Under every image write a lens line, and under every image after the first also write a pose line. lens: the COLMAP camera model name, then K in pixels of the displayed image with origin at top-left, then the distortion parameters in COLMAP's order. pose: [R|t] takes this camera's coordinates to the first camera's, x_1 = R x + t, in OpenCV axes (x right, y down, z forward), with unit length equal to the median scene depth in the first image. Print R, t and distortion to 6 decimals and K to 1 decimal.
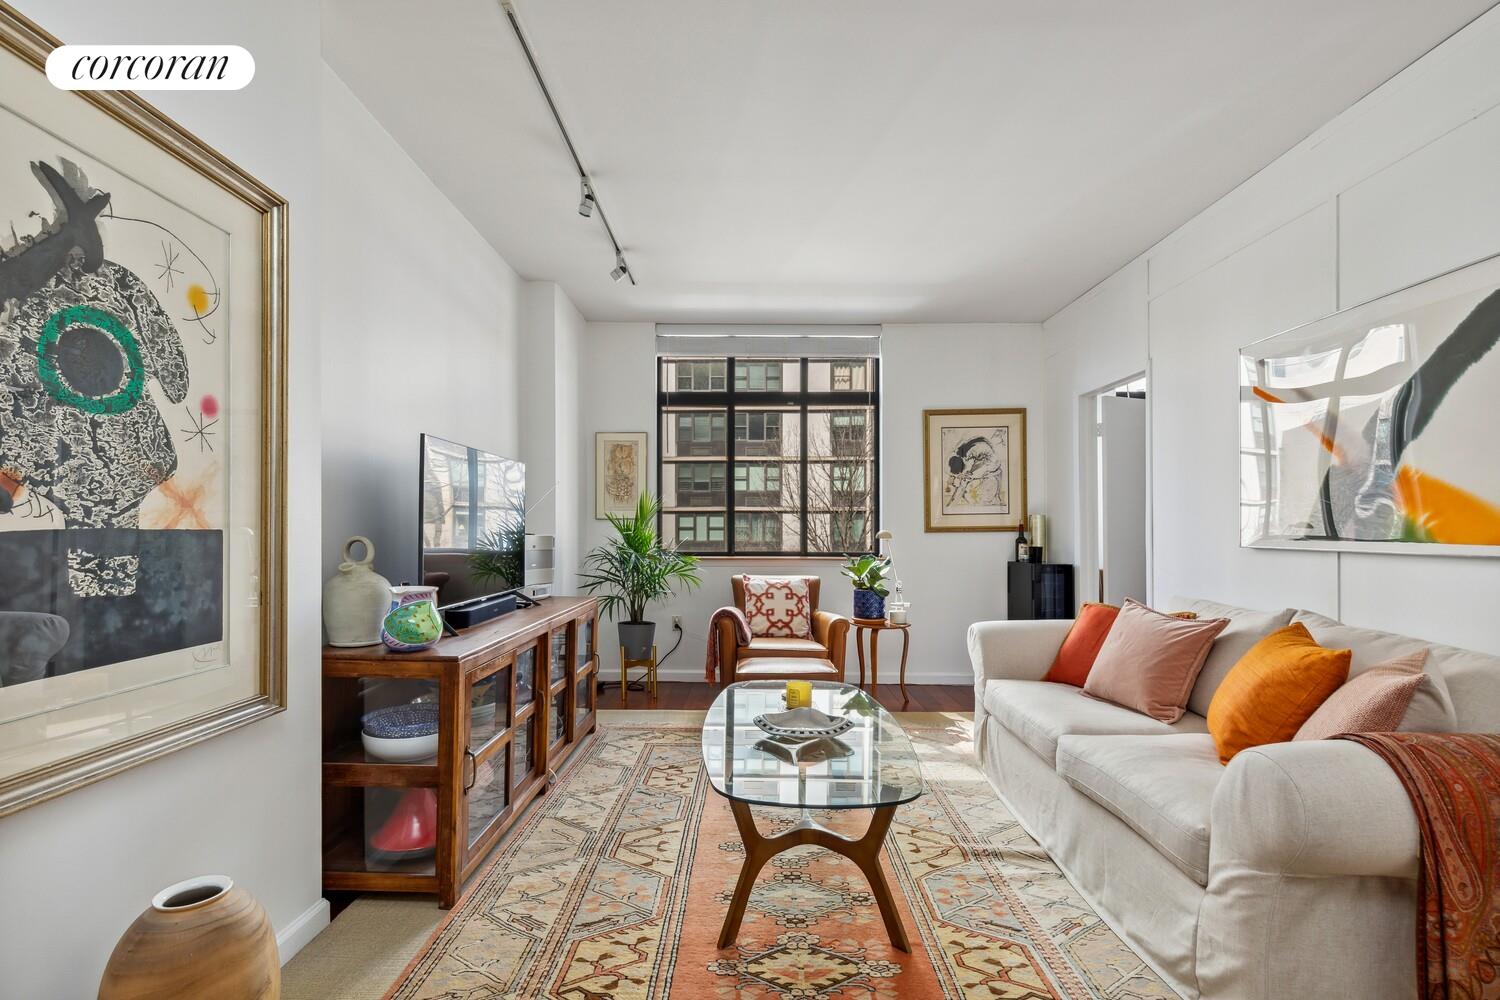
lens RADIAL K [[693.6, 0, 747.6], [0, 693.6, 529.7], [0, 0, 1]] dist [0.008129, -0.002006]
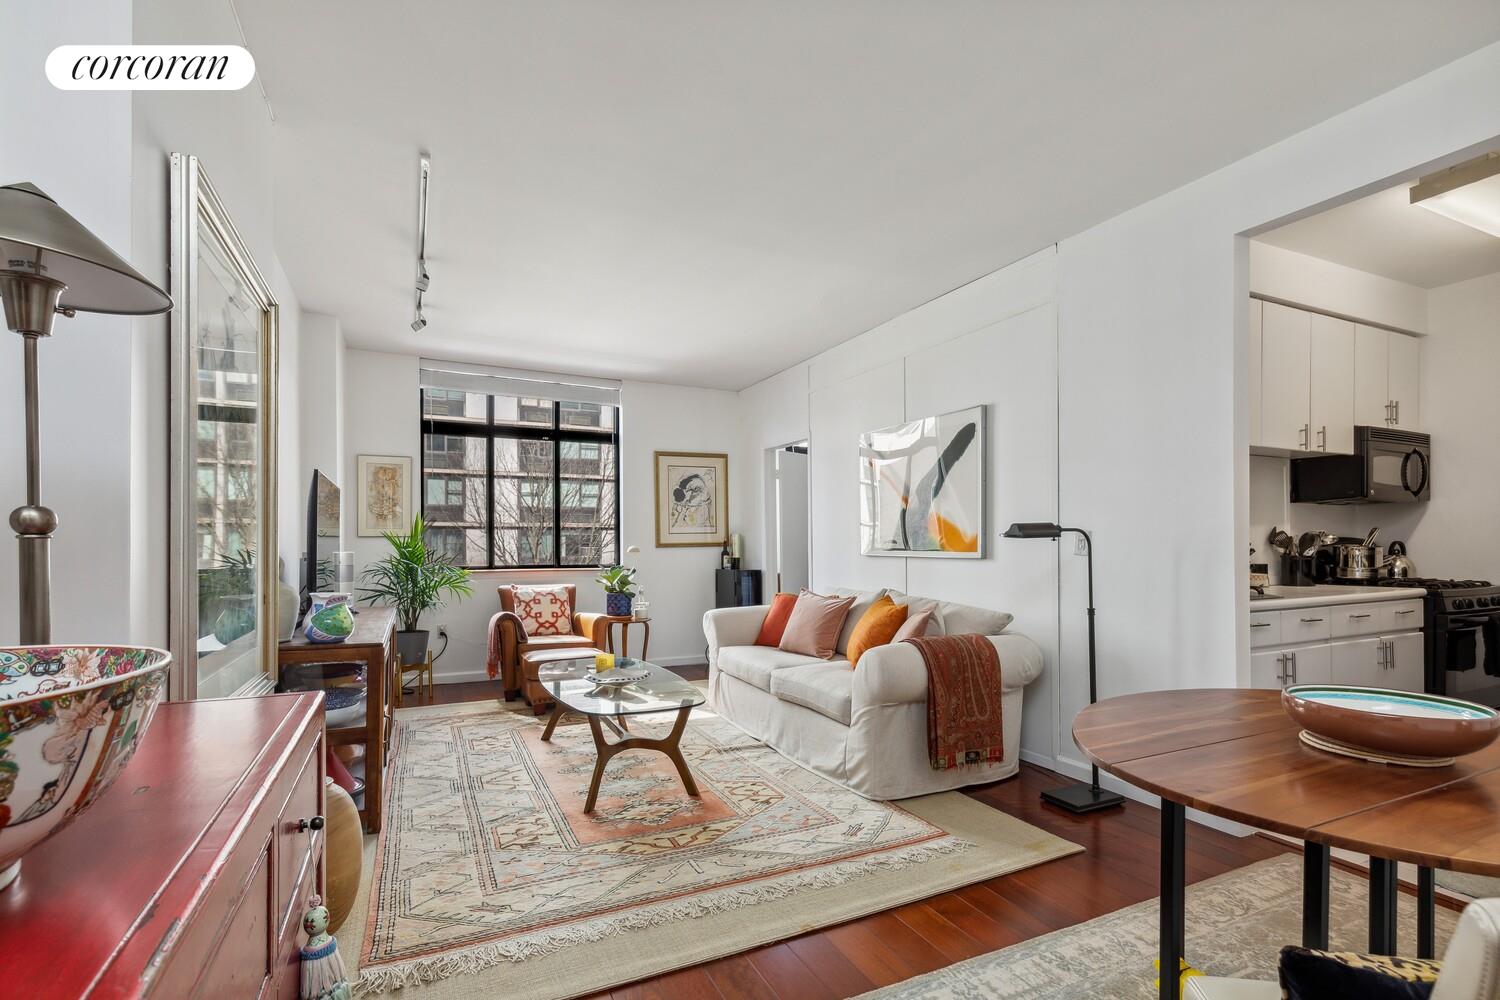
lens RADIAL K [[693.6, 0, 754.1], [0, 693.6, 543.9], [0, 0, 1]] dist [0.008129, -0.002006]
pose [[0.890972, -0.004269, 0.454038, -0.264911], [0.004867, 0.999988, -0.000149, -0.002444], [-0.454032, 0.002342, 0.890982, -0.352503]]
